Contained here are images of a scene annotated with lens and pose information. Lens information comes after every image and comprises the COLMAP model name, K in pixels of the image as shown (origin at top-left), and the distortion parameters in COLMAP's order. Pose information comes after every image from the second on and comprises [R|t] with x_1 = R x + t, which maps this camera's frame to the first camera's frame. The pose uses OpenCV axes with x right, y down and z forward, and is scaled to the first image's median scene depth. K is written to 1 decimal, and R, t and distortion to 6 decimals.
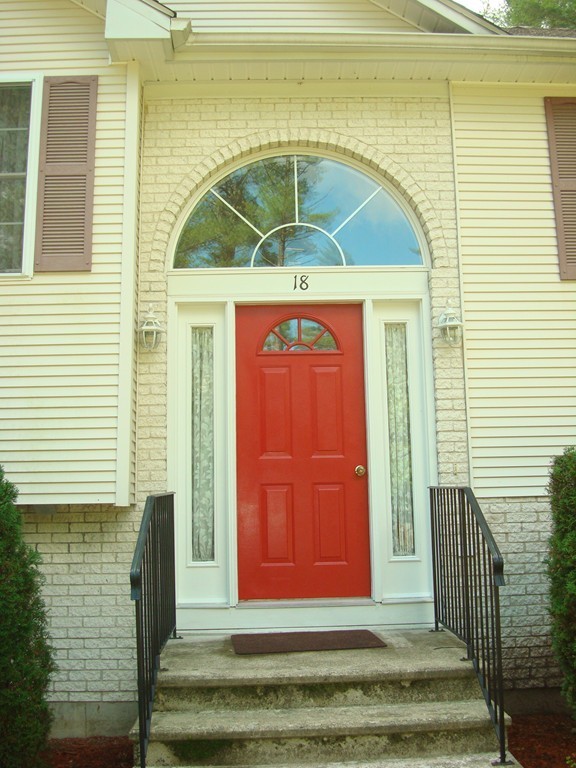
lens RADIAL K [[817.3, 0, 286.0], [0, 817.3, 386.4], [0, 0, 1]] dist [-0.085529, 0.000000]
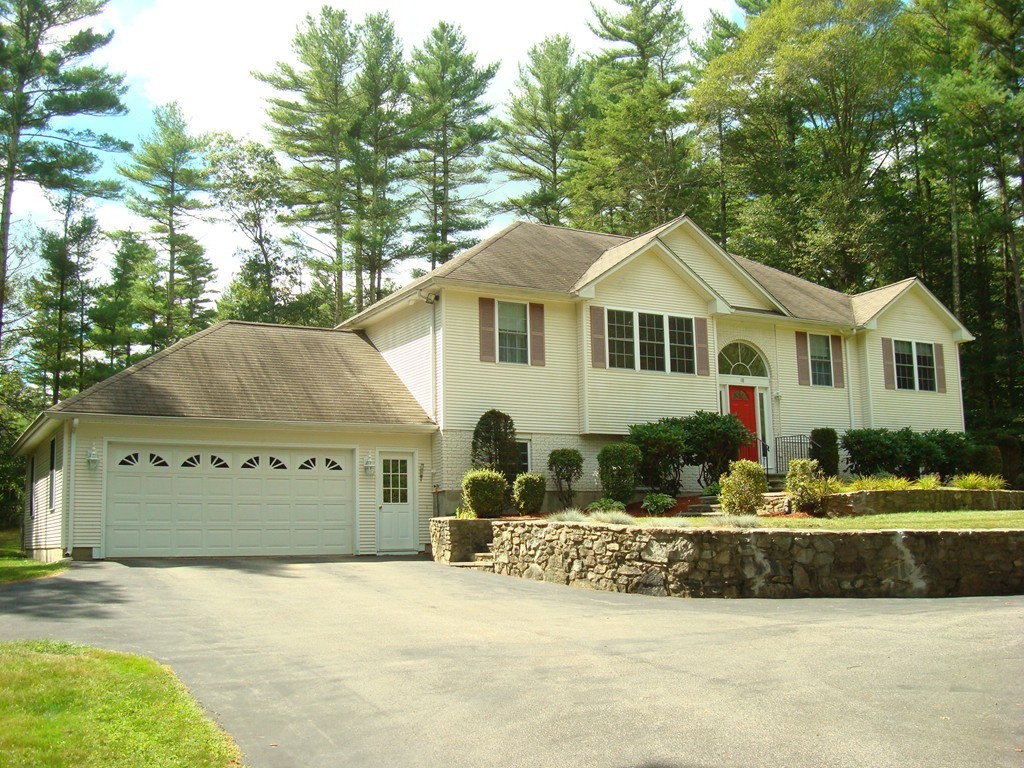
lens RADIAL K [[1089.8, 0, 512.6], [0, 1089.8, 381.0], [0, 0, 1]] dist [-0.085529, 0.000000]
pose [[0.886573, 0.070337, 0.457211, -3.139490], [-0.064375, 0.997515, -0.028628, 0.078101], [-0.458088, -0.004052, 0.888897, -2.844455]]
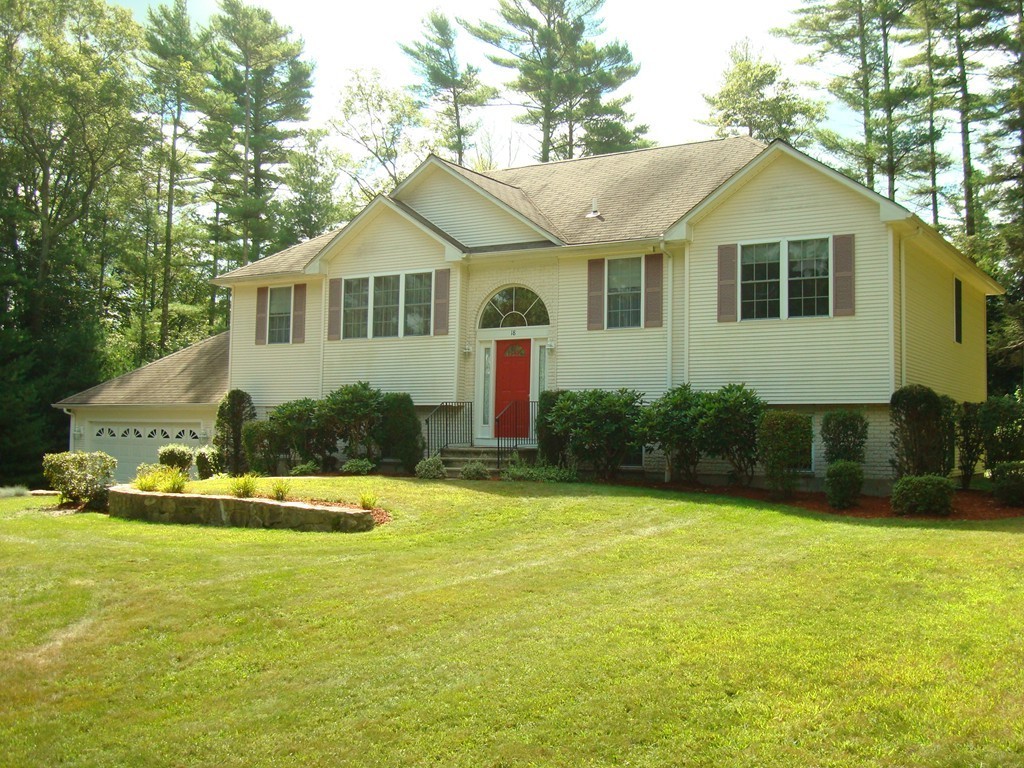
lens RADIAL K [[1089.8, 0, 525.5], [0, 1089.8, 355.1], [0, 0, 1]] dist [-0.085529, 0.000000]
pose [[0.828755, -0.010135, -0.559520, 2.333318], [0.049489, 0.997246, 0.055239, -0.271384], [0.557420, -0.073470, 0.826974, -2.314811]]
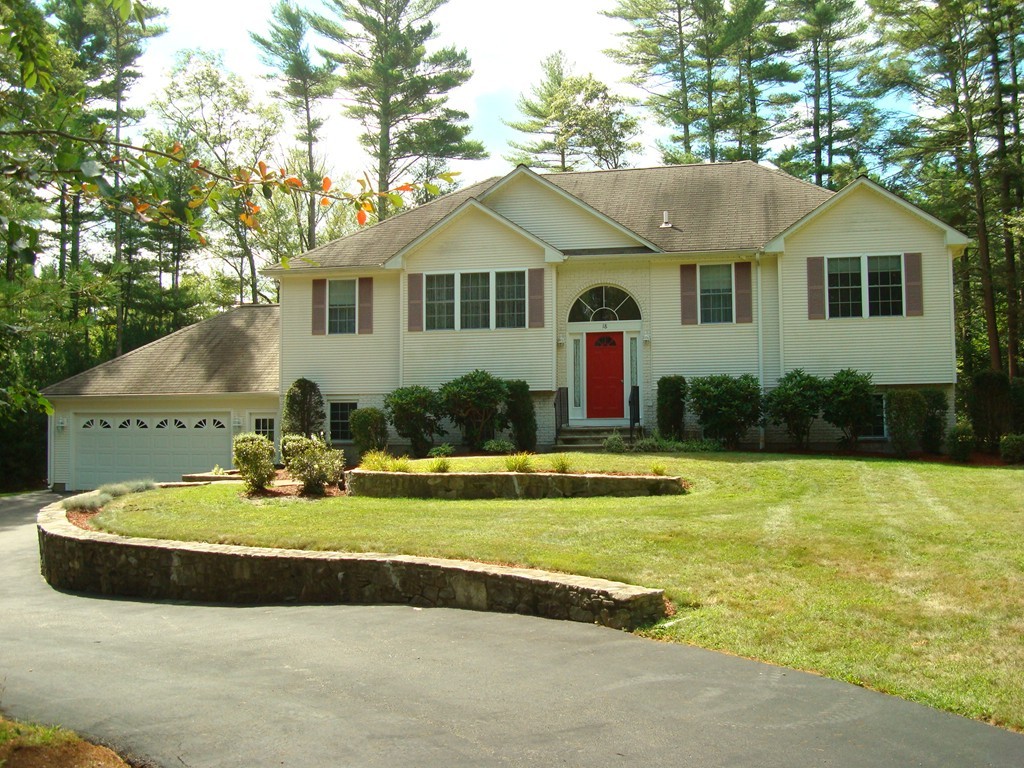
lens RADIAL K [[1089.8, 0, 515.1], [0, 1089.8, 342.0], [0, 0, 1]] dist [-0.085529, 0.000000]
pose [[0.965101, -0.008466, -0.261739, 0.866233], [0.027423, 0.997249, 0.068861, -0.395541], [0.260436, -0.073635, 0.962679, -3.558179]]
